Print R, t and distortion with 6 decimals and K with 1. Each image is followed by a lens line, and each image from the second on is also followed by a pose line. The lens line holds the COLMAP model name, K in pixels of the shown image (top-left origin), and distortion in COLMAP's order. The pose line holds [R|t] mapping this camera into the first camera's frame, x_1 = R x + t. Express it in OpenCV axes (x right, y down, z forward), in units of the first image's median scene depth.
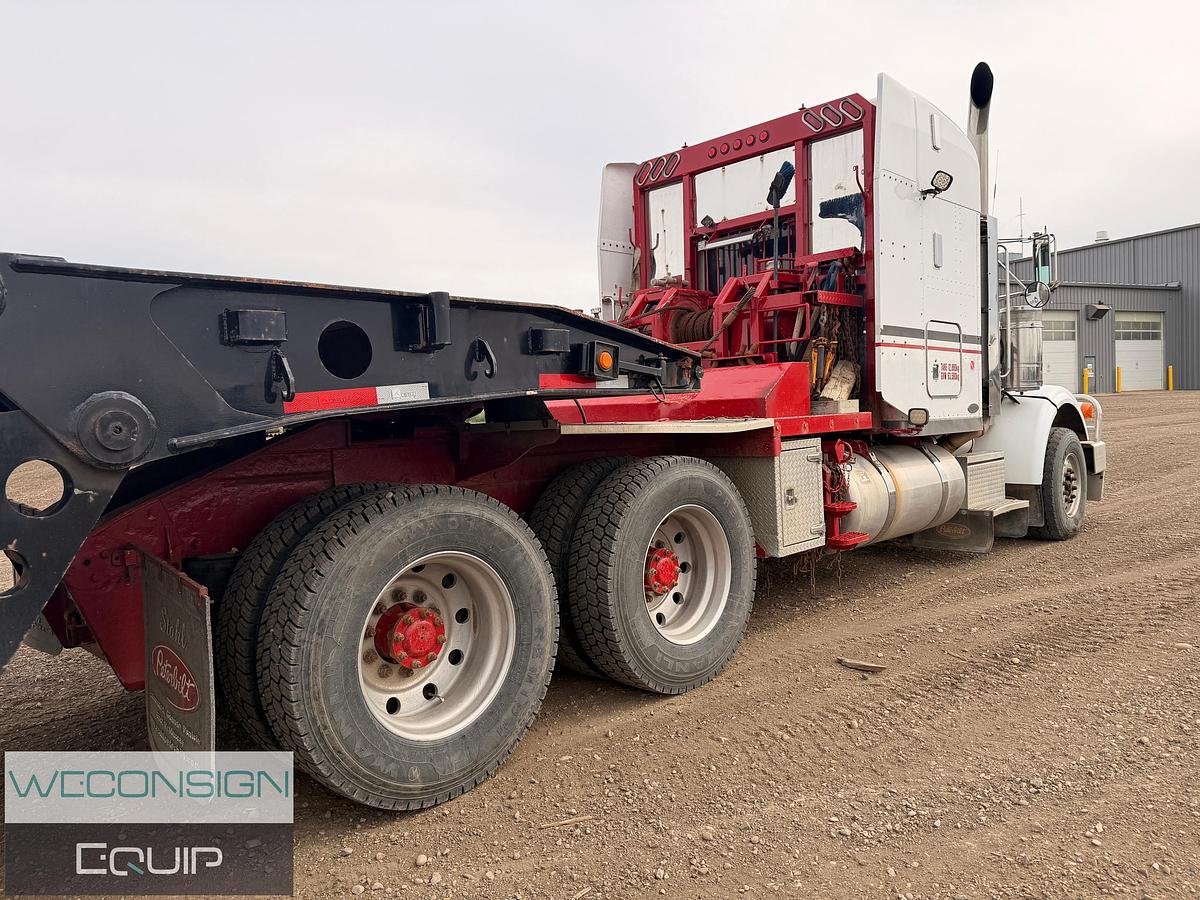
lens RADIAL K [[842.6, 0, 607.8], [0, 842.6, 446.8], [0, 0, 1]] dist [0.157804, -0.305259]
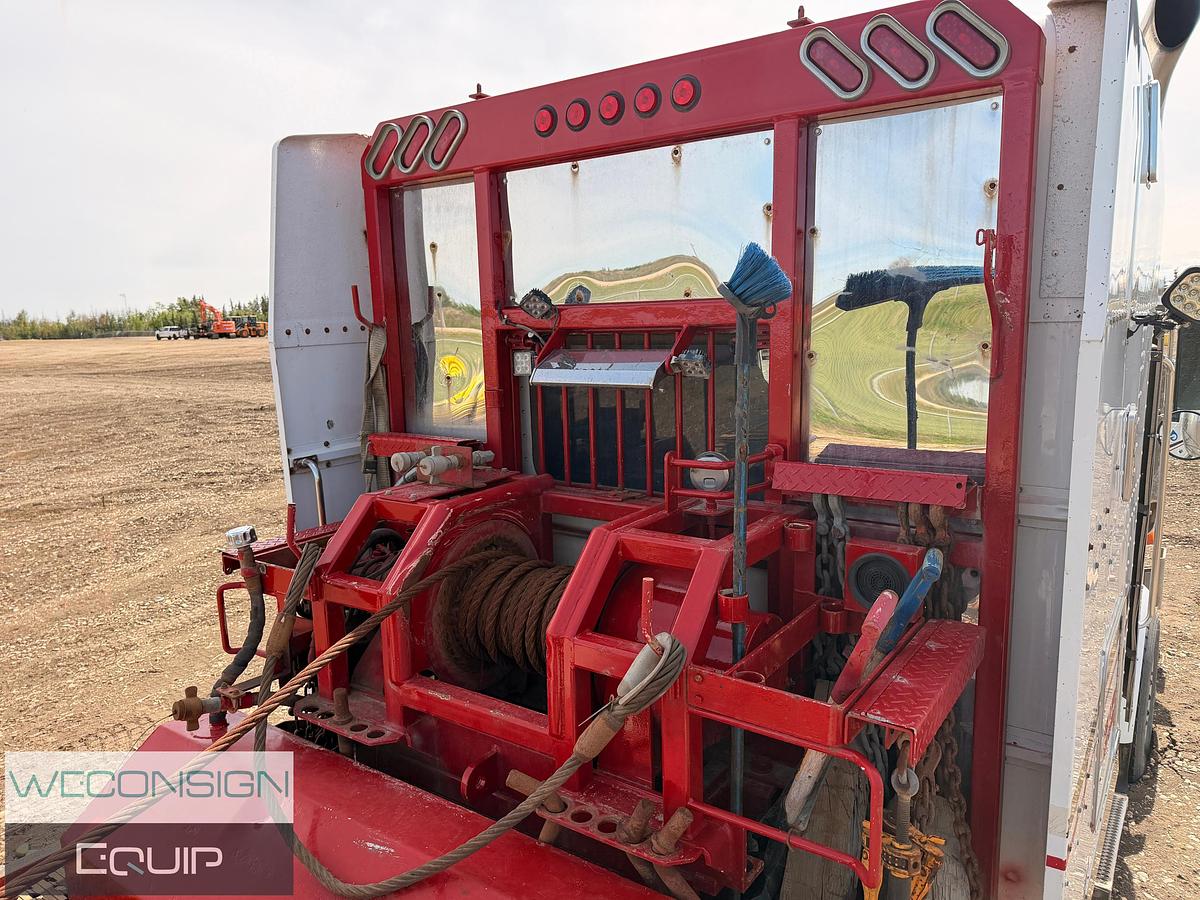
lens RADIAL K [[842.6, 0, 607.8], [0, 842.6, 446.8], [0, 0, 1]] dist [0.157804, -0.305259]
pose [[0.987470, -0.018964, 0.156663, 0.085827], [0.000274, 0.992958, 0.118468, -0.241836], [-0.157806, -0.116941, 0.980521, 0.596782]]
